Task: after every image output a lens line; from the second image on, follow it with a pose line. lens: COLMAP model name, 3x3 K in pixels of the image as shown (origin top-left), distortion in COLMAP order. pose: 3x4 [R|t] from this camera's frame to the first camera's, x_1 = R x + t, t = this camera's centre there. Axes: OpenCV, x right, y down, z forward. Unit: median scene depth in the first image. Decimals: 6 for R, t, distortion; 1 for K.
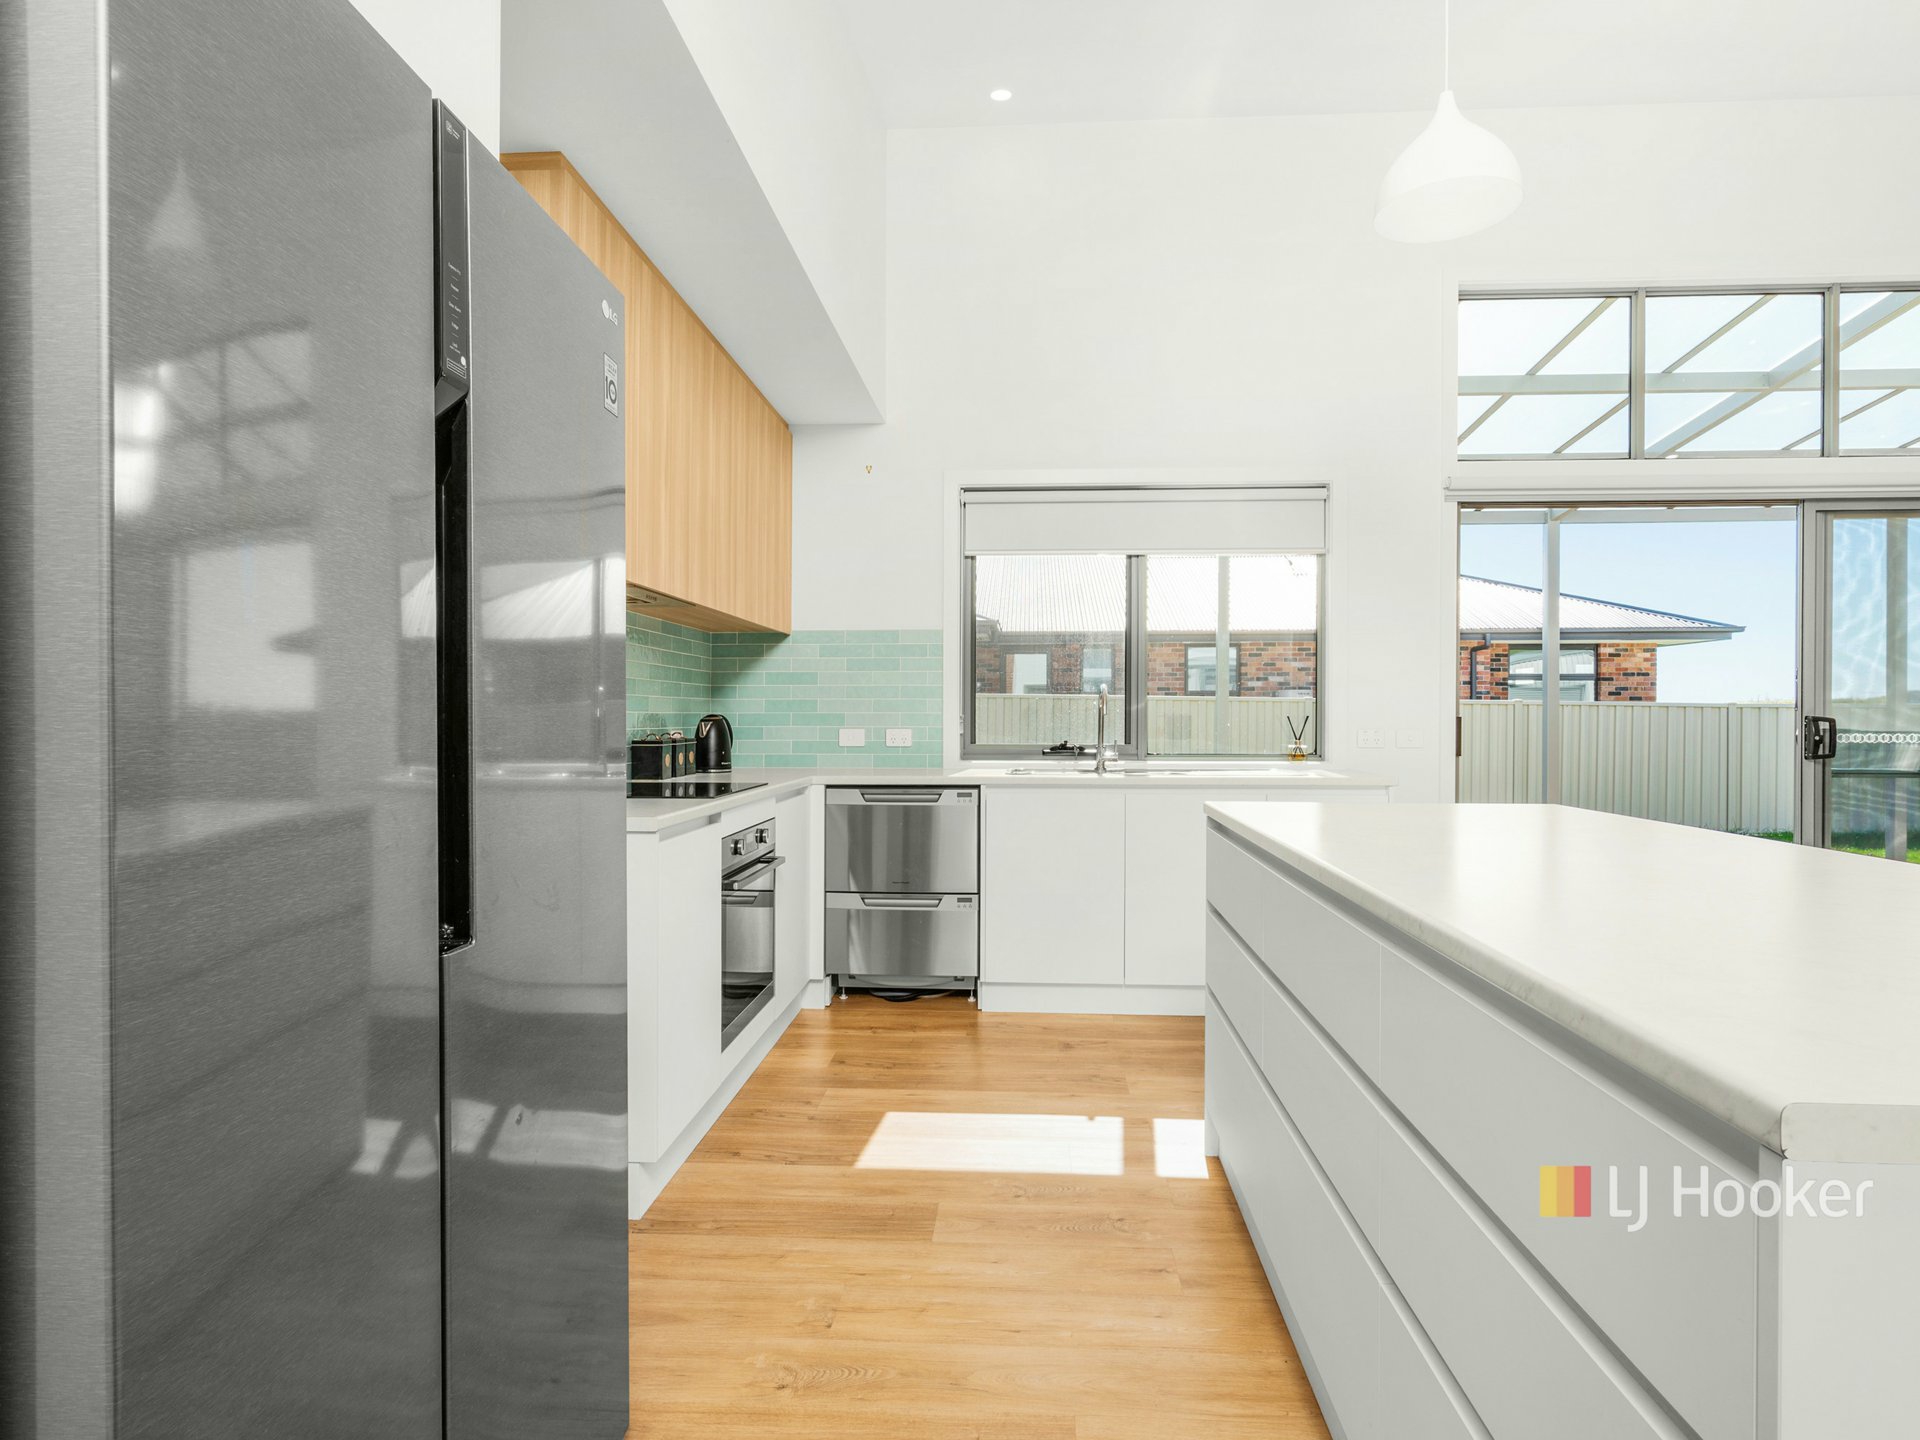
lens RADIAL K [[992.2, 0, 960.0], [0, 992.2, 720.0], [0, 0, 1]] dist [-0.002023, 0.000047]
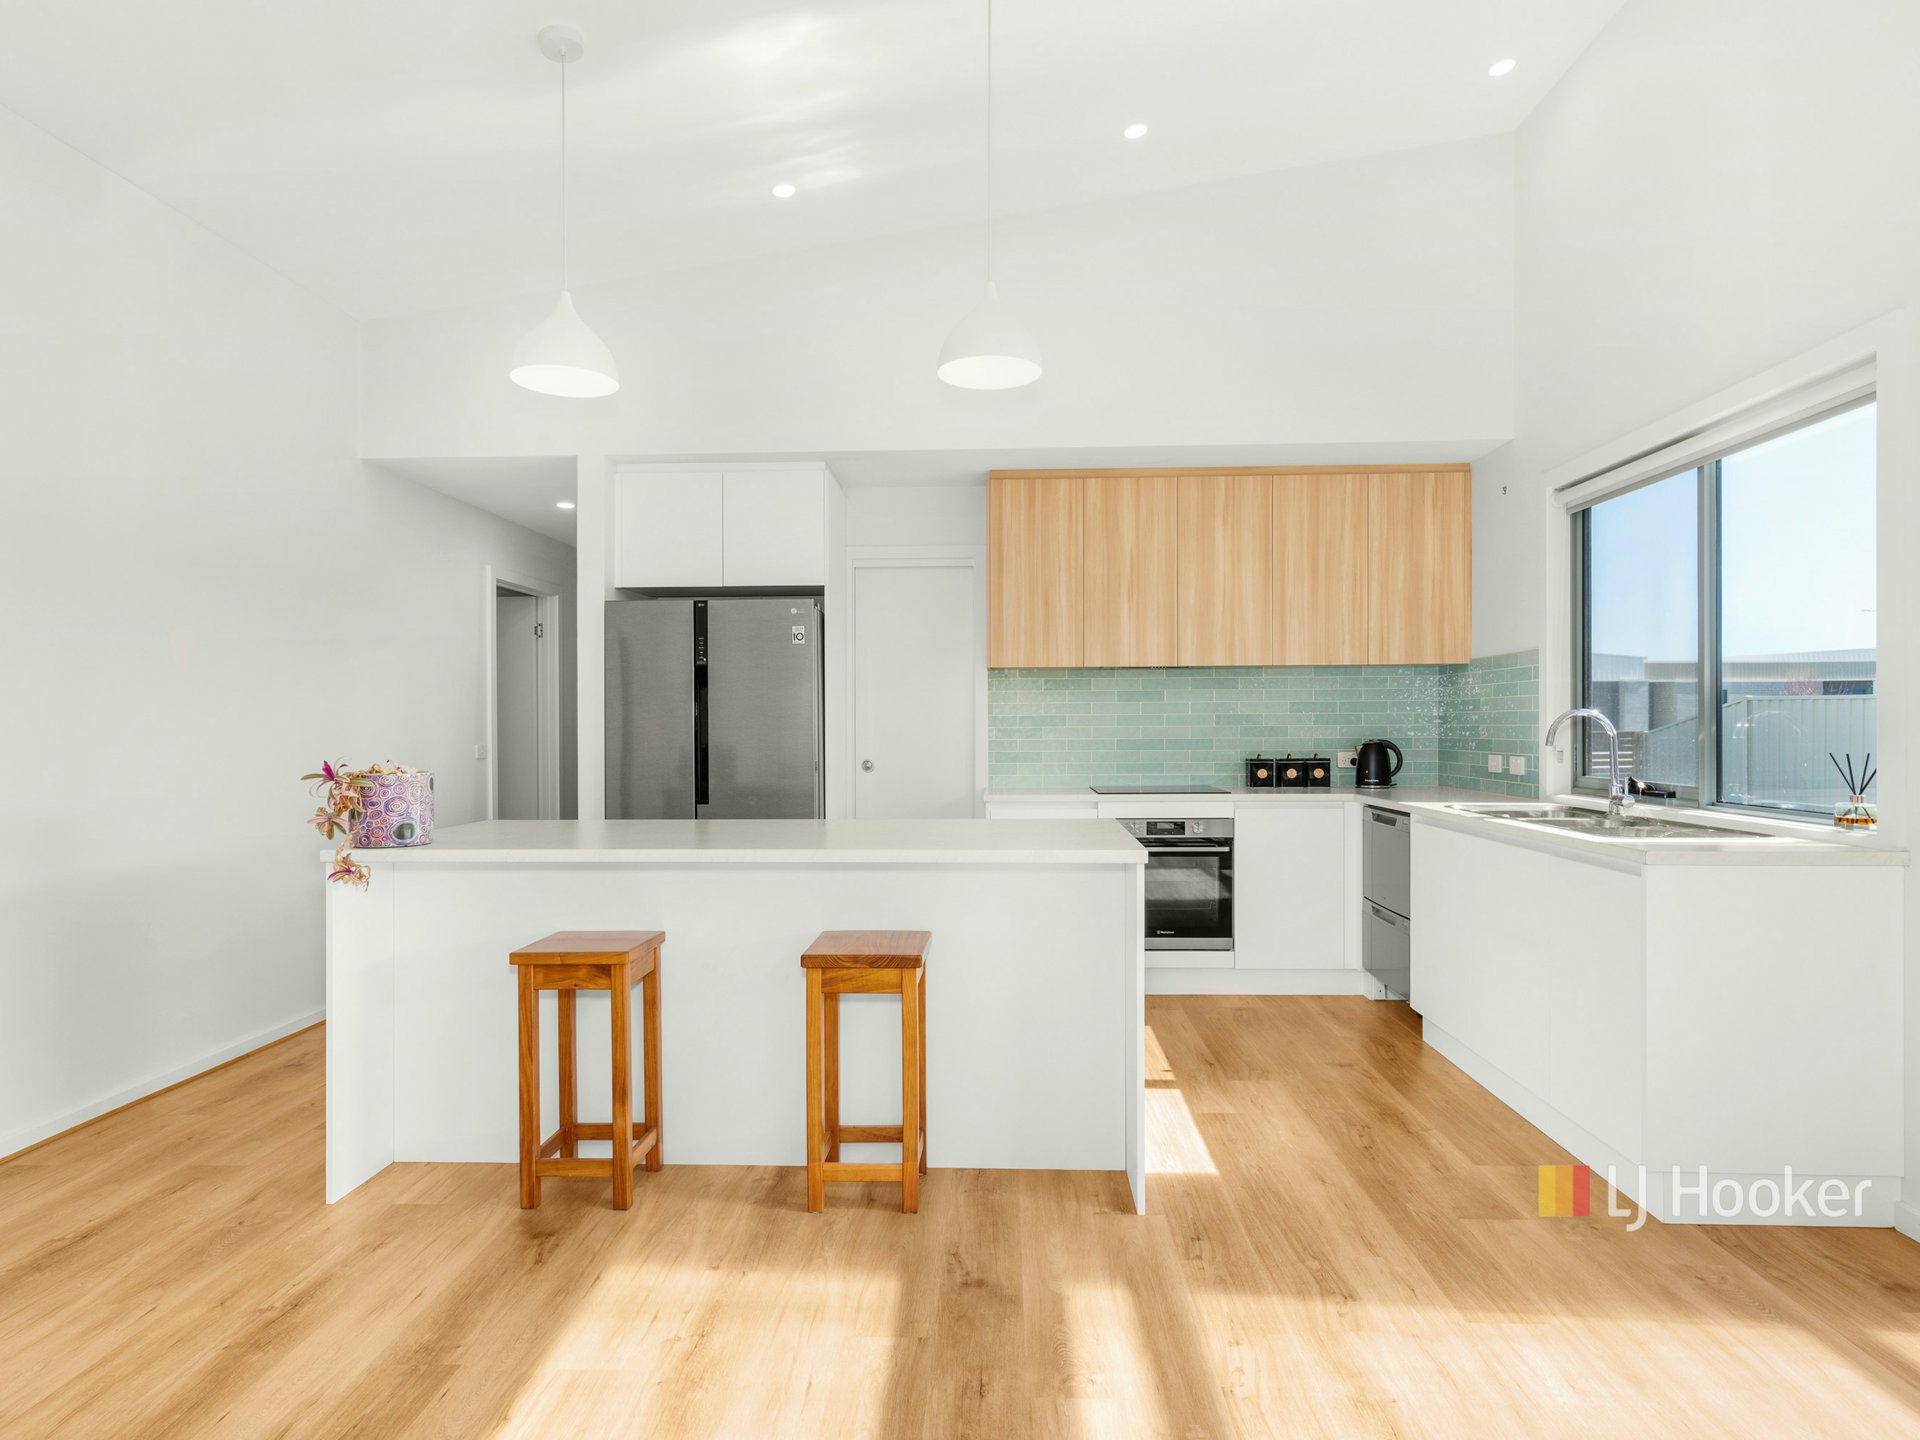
lens RADIAL K [[962.8, 0, 963.5], [0, 962.8, 714.8], [0, 0, 1]] dist [0.002870, 0.000353]
pose [[0.031725, 0.001232, -0.999496, 1.107413], [0.003982, 0.999991, 0.001359, -0.044707], [0.999489, -0.004023, 0.031720, 0.575495]]
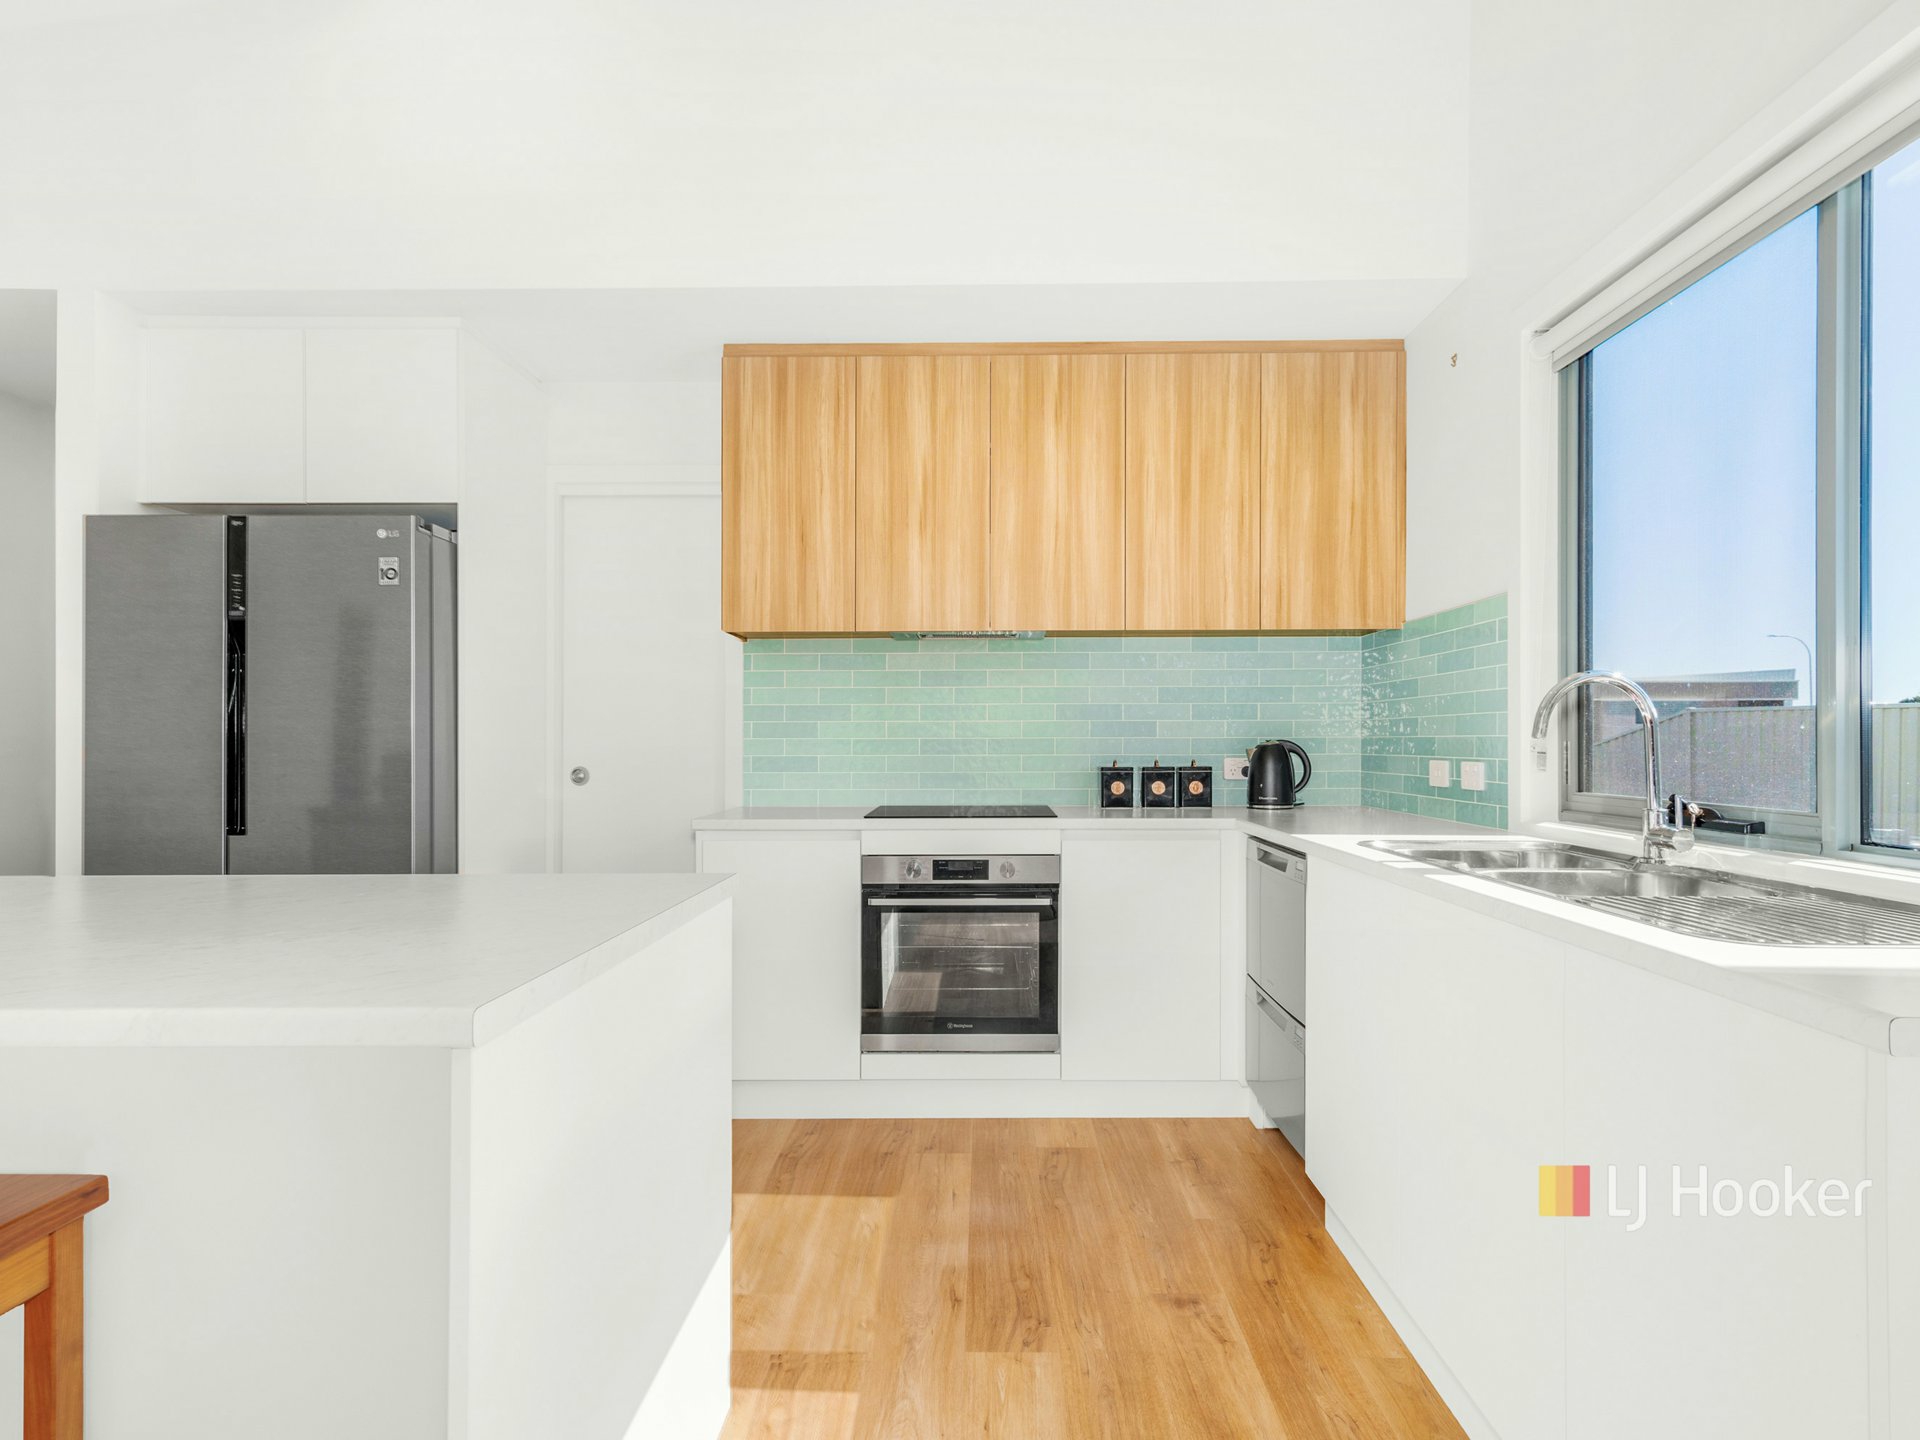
lens RADIAL K [[992.2, 0, 960.0], [0, 992.2, 720.0], [0, 0, 1]] dist [-0.002023, 0.000047]
pose [[0.090093, -0.006031, -0.995915, 0.693223], [-0.001249, 0.999980, -0.006169, -0.017163], [0.995933, 0.001800, 0.090083, 0.815914]]
